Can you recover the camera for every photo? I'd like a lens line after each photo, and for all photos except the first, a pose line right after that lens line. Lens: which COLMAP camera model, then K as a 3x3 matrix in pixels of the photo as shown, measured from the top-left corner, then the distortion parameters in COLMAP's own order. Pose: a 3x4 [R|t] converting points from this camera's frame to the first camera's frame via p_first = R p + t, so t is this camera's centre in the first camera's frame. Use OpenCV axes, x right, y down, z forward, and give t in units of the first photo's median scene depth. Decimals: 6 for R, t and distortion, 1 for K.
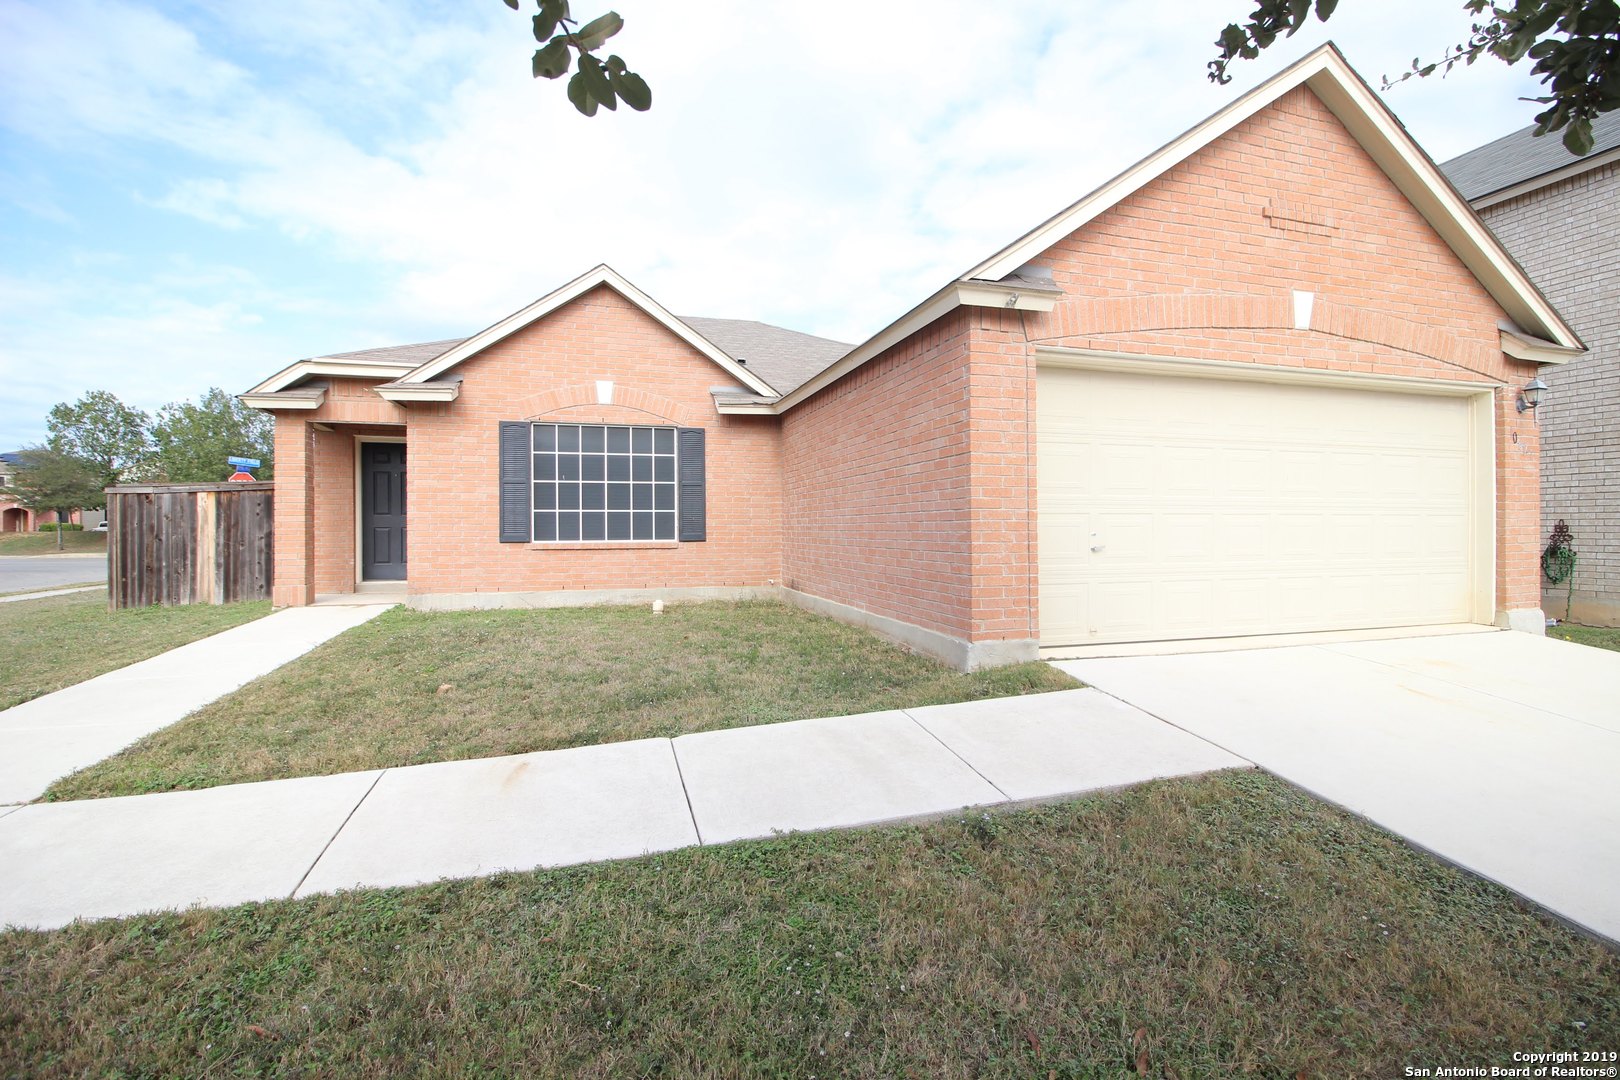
lens RADIAL K [[747.9, 0, 817.9], [0, 747.9, 527.3], [0, 0, 1]] dist [-0.000556, -0.012009]
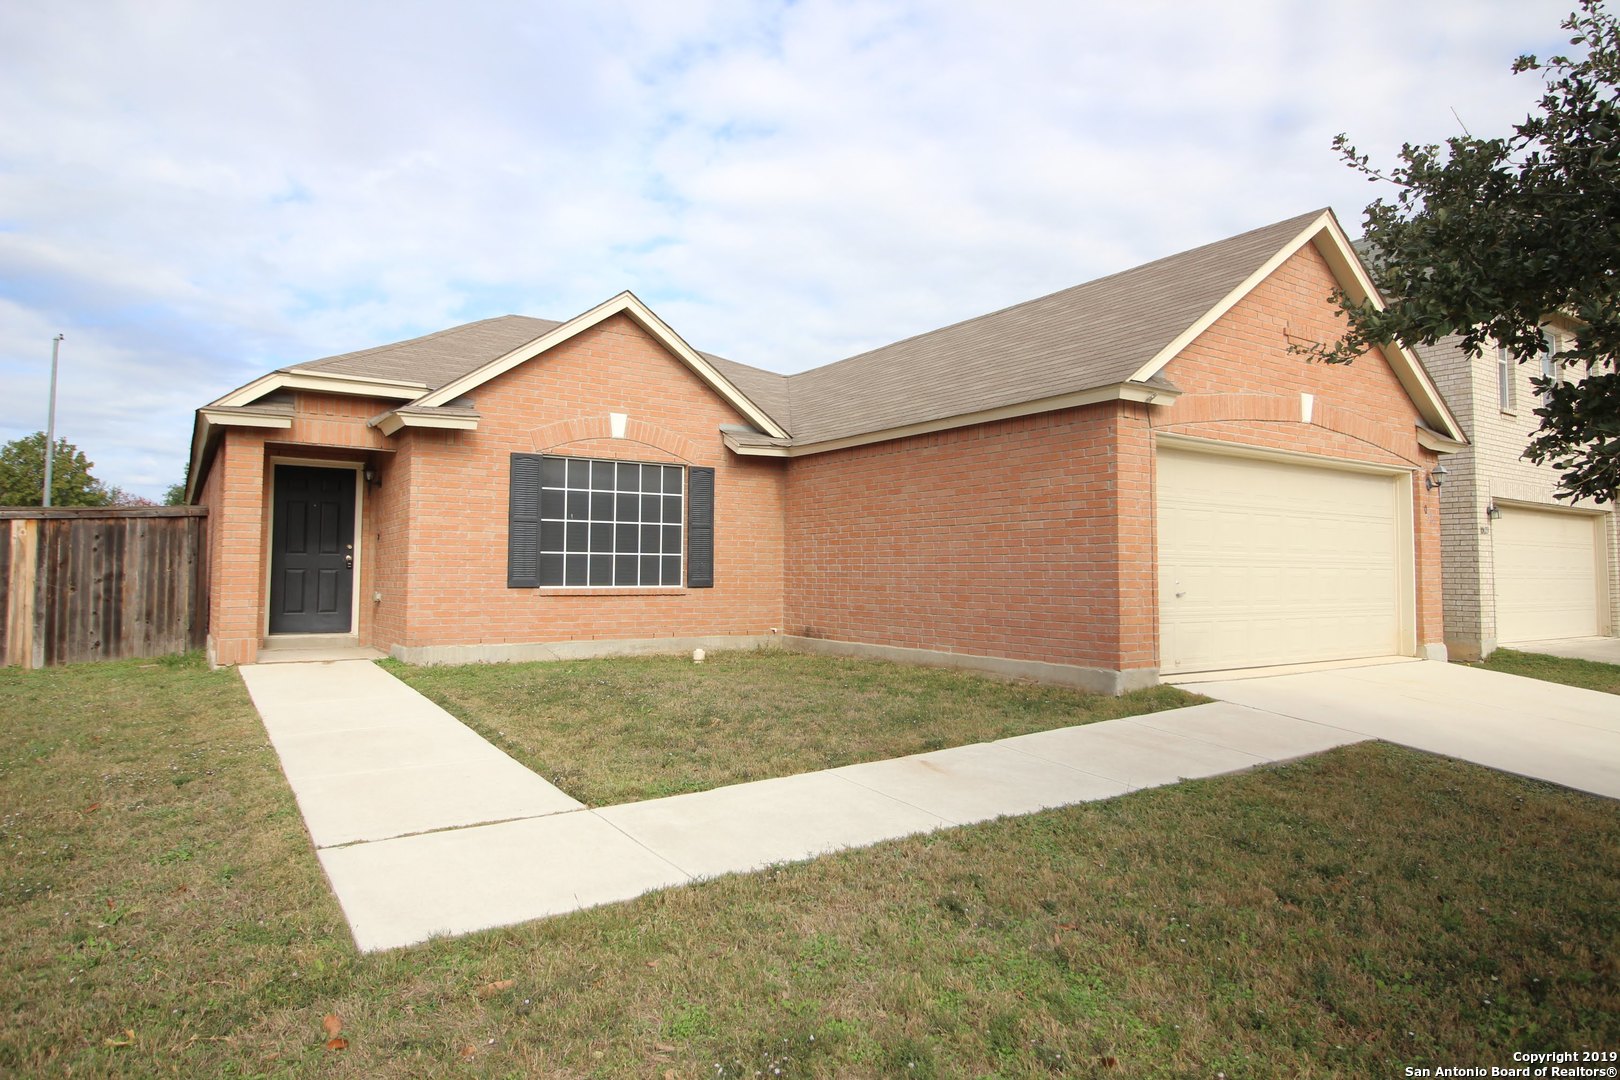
lens RADIAL K [[955.5, 0, 810.4], [0, 955.5, 521.8], [0, 0, 1]] dist [-0.000613, -0.001163]
pose [[0.956657, 0.024721, 0.290166, -0.408792], [-0.009485, 0.998507, -0.053797, -0.000170], [-0.291063, 0.048713, 0.955463, -0.198585]]
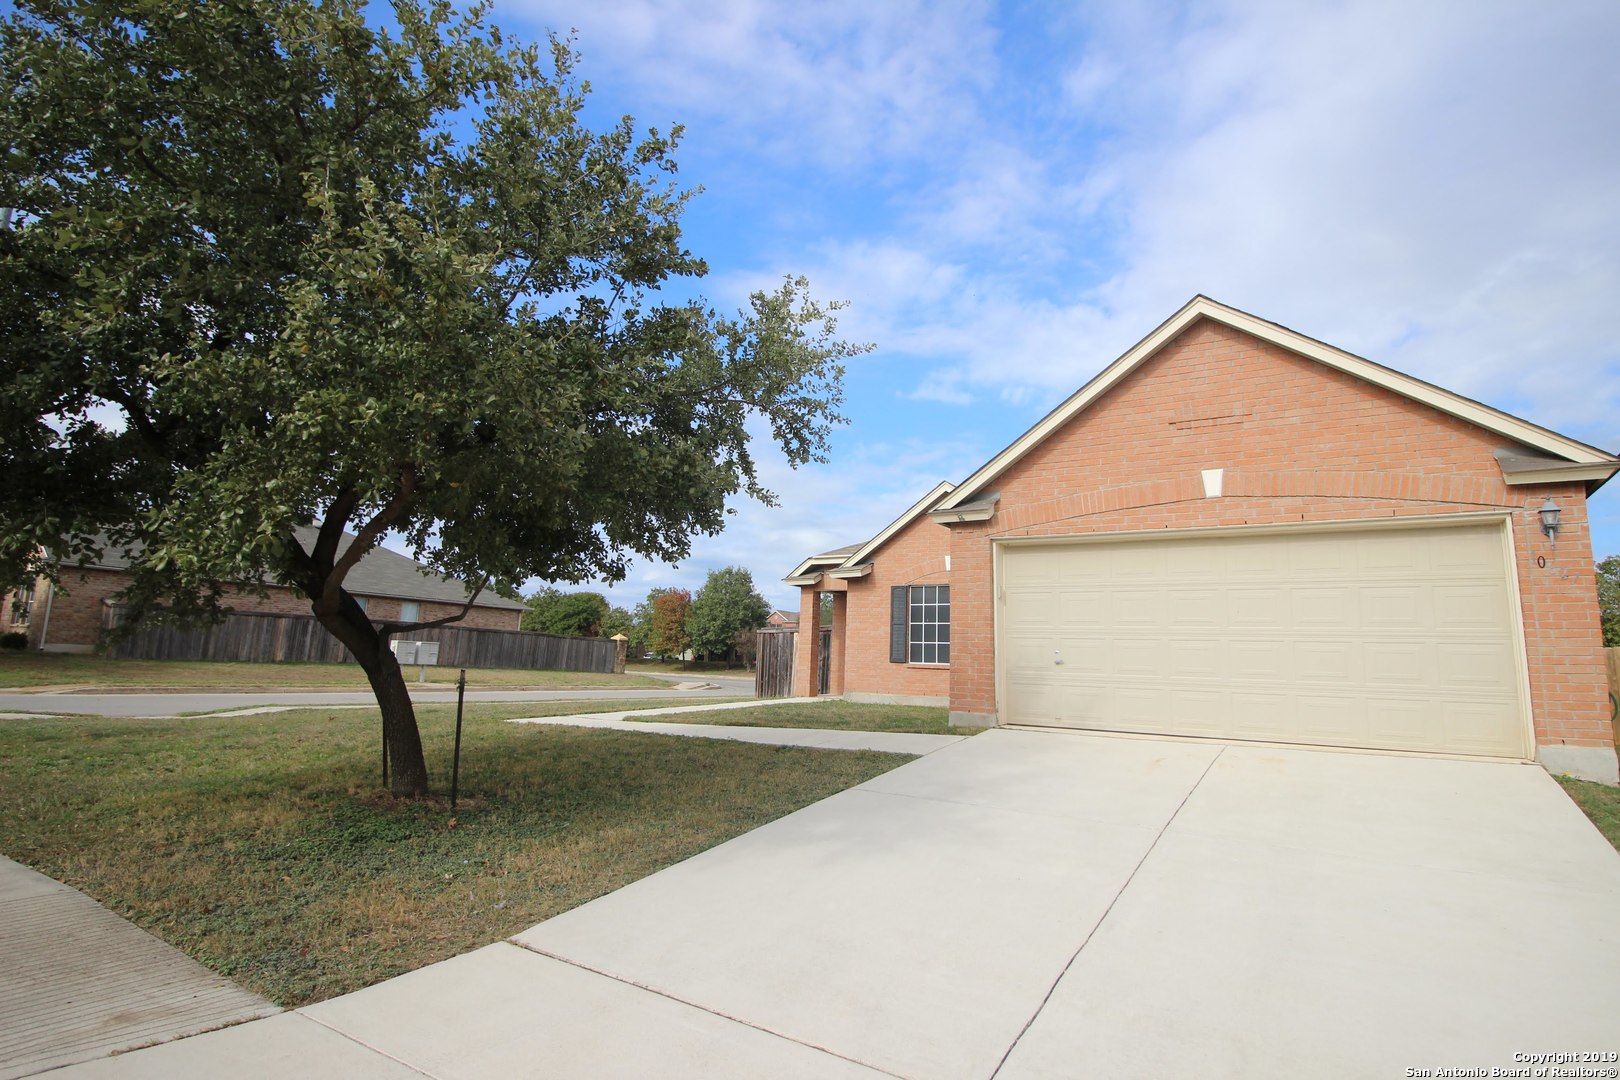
lens RADIAL K [[855.1, 0, 810.0], [0, 855.1, 540.0], [0, 0, 1]] dist [-0.000150, 0.000014]
pose [[0.647836, -0.086522, -0.756850, 0.852029], [-0.039115, 0.988440, -0.146477, 0.035934], [0.760775, 0.124497, 0.636963, -0.313886]]
